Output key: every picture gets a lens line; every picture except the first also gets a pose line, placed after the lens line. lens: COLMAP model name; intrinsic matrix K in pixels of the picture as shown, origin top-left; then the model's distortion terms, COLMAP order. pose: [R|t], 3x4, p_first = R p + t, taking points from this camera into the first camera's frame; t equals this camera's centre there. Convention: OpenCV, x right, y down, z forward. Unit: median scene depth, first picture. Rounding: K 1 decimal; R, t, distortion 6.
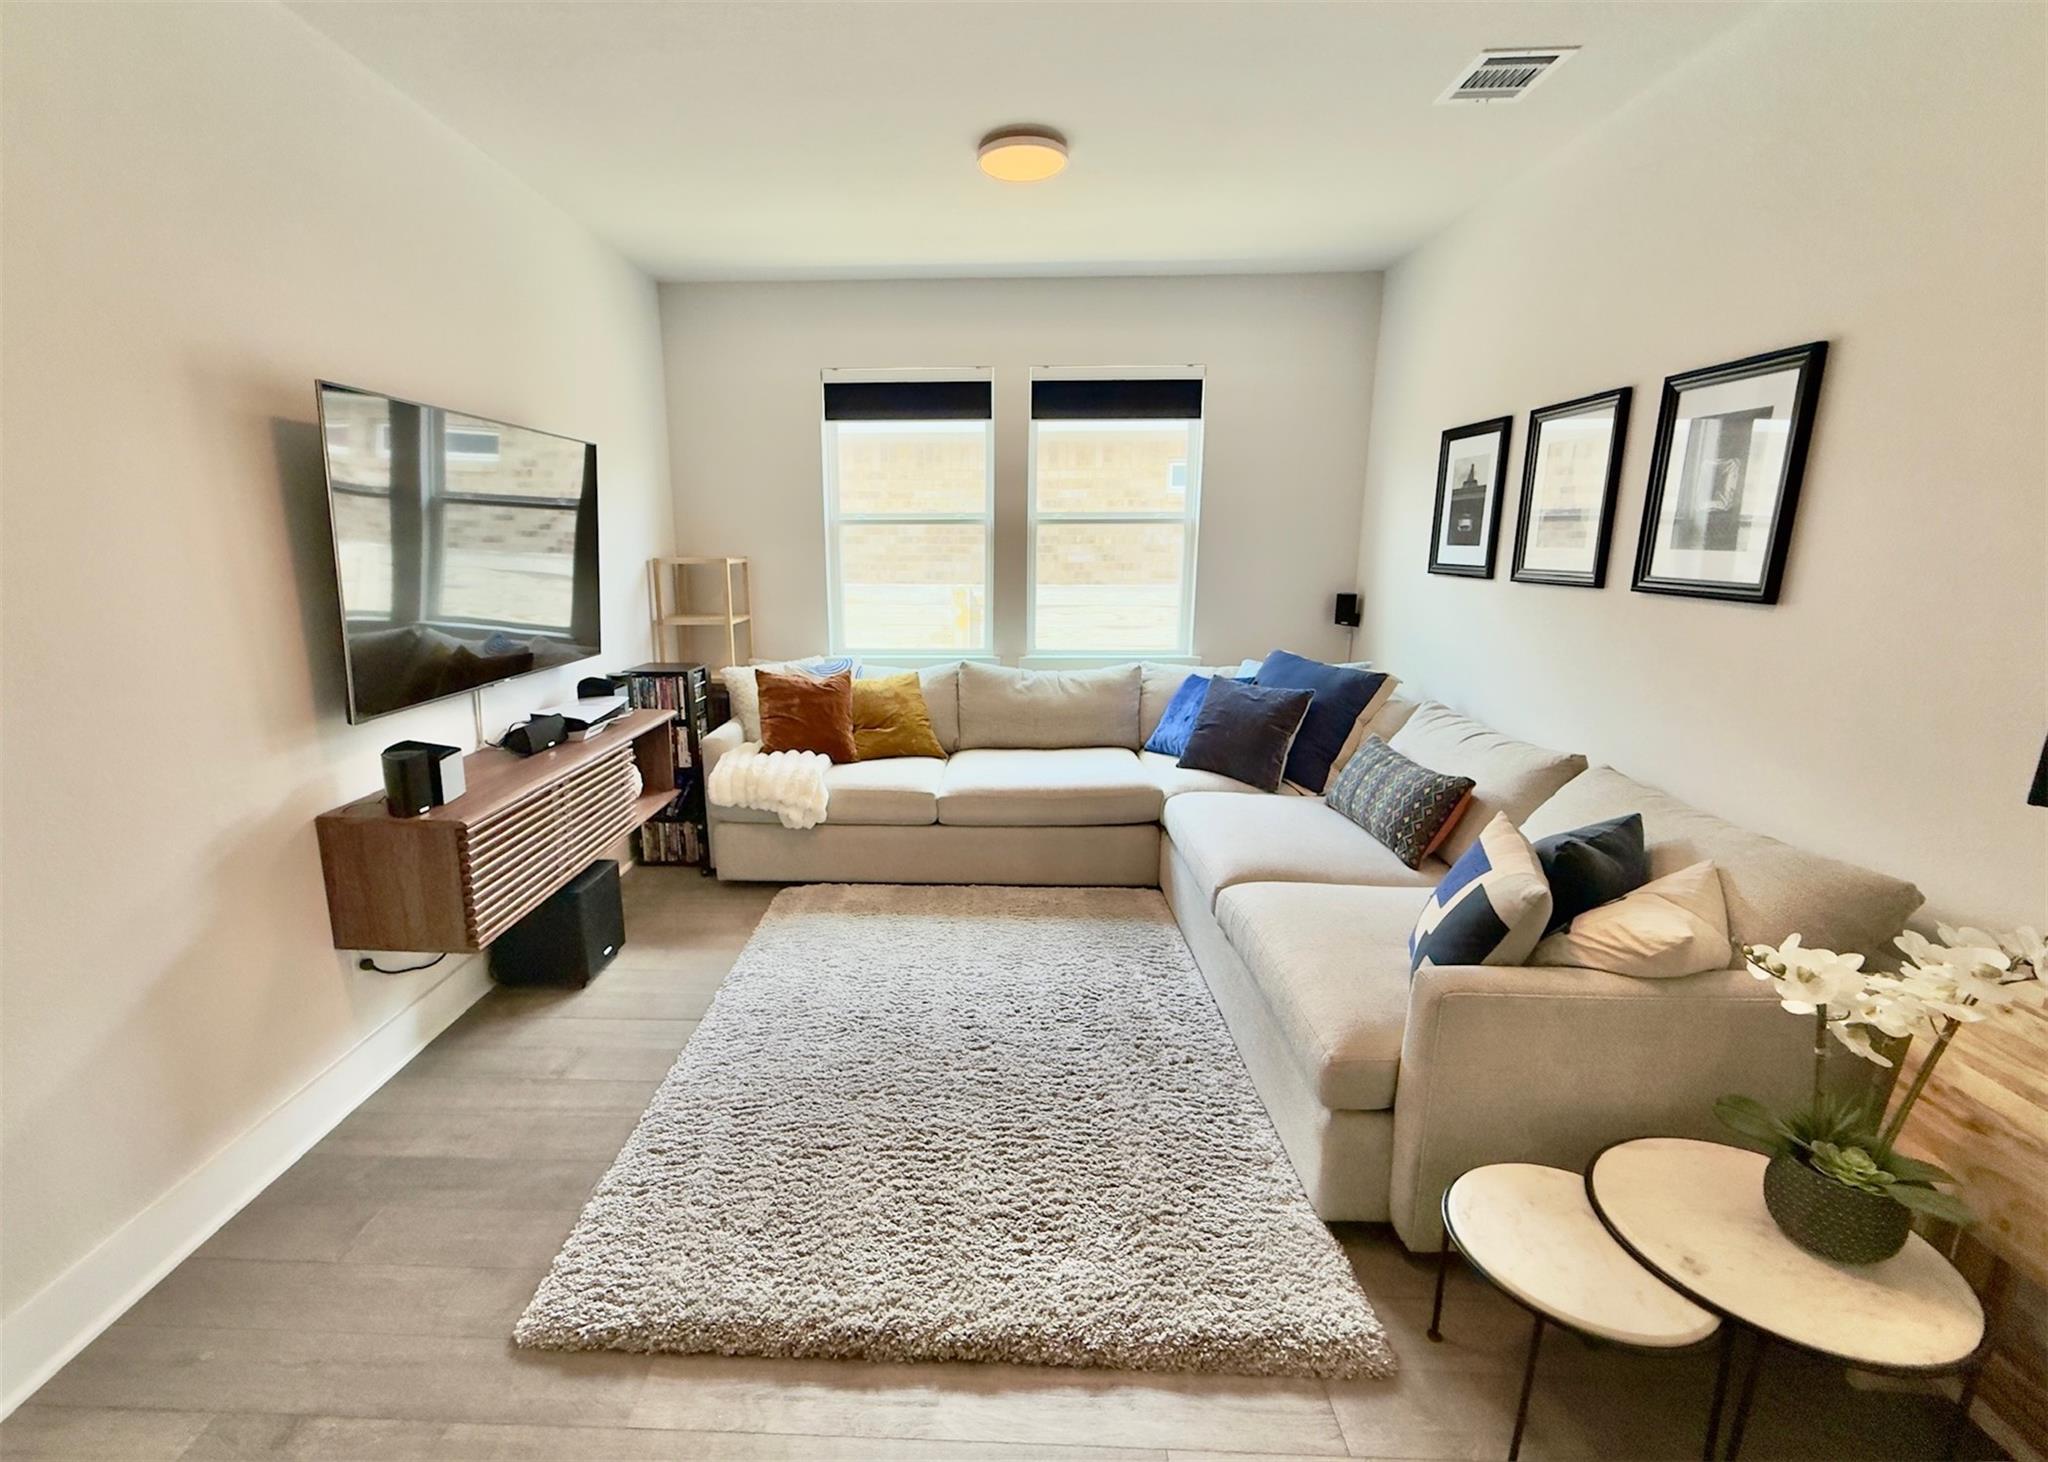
lens RADIAL K [[918.5, 0, 1024.0], [0, 918.5, 731.0], [0, 0, 1]] dist [0.000423, 0.000036]
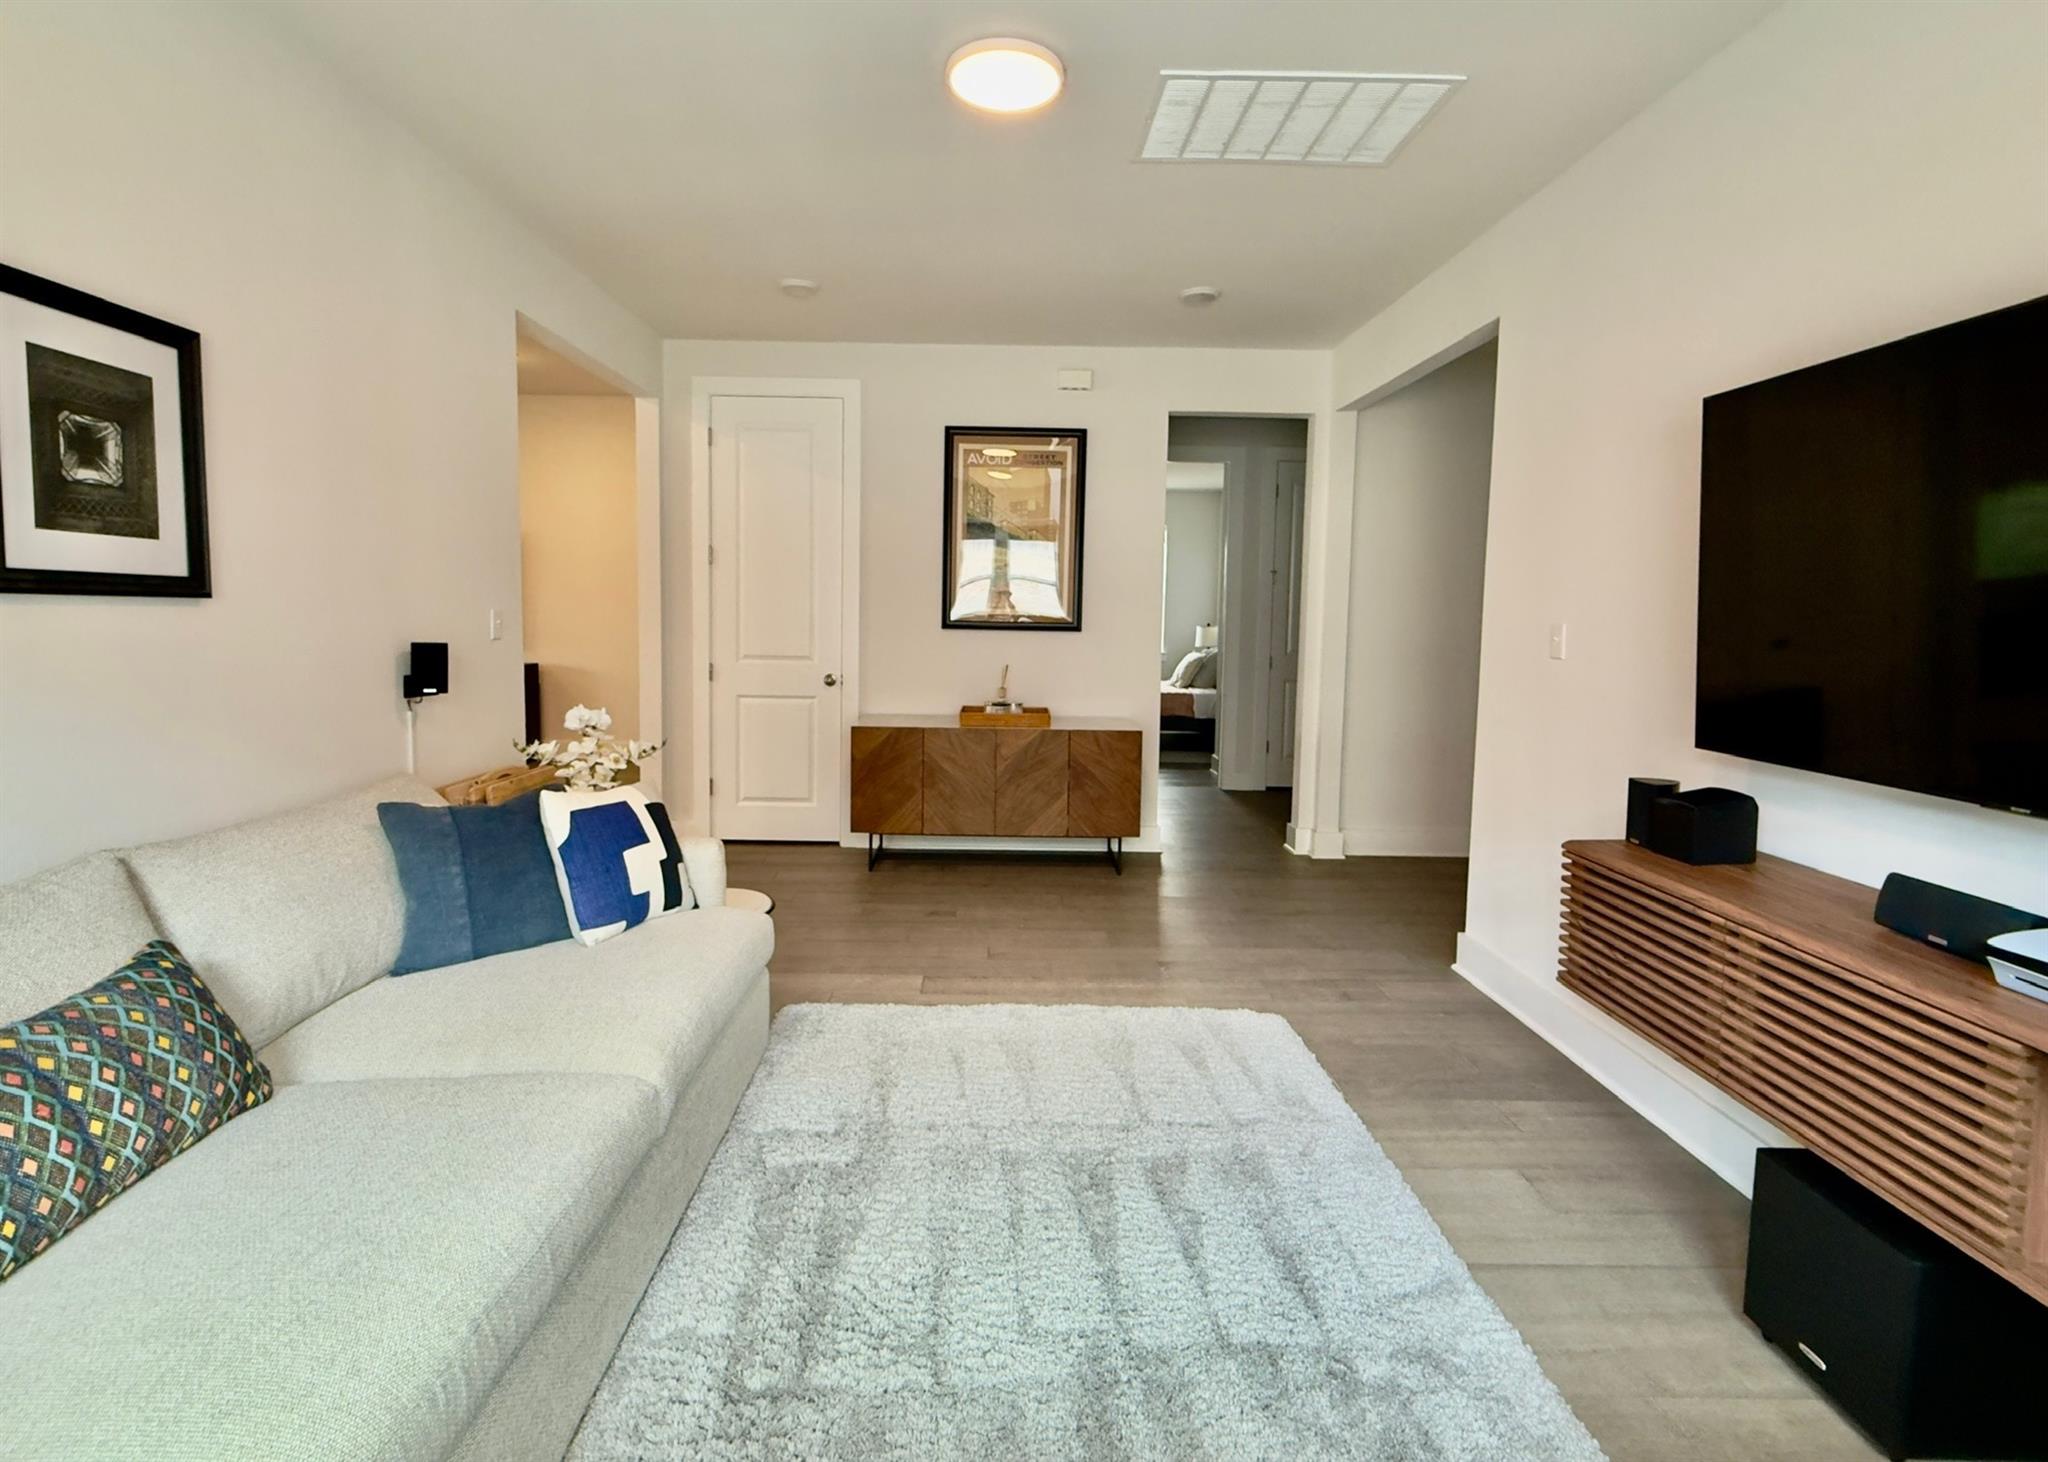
lens RADIAL K [[918.5, 0, 1024.0], [0, 918.5, 731.0], [0, 0, 1]] dist [0.000423, 0.000036]
pose [[-0.998865, -0.000361, -0.047626, -0.005018], [-0.016284, 0.942291, 0.334398, -0.172676], [0.044757, 0.334794, -0.941228, 1.018506]]
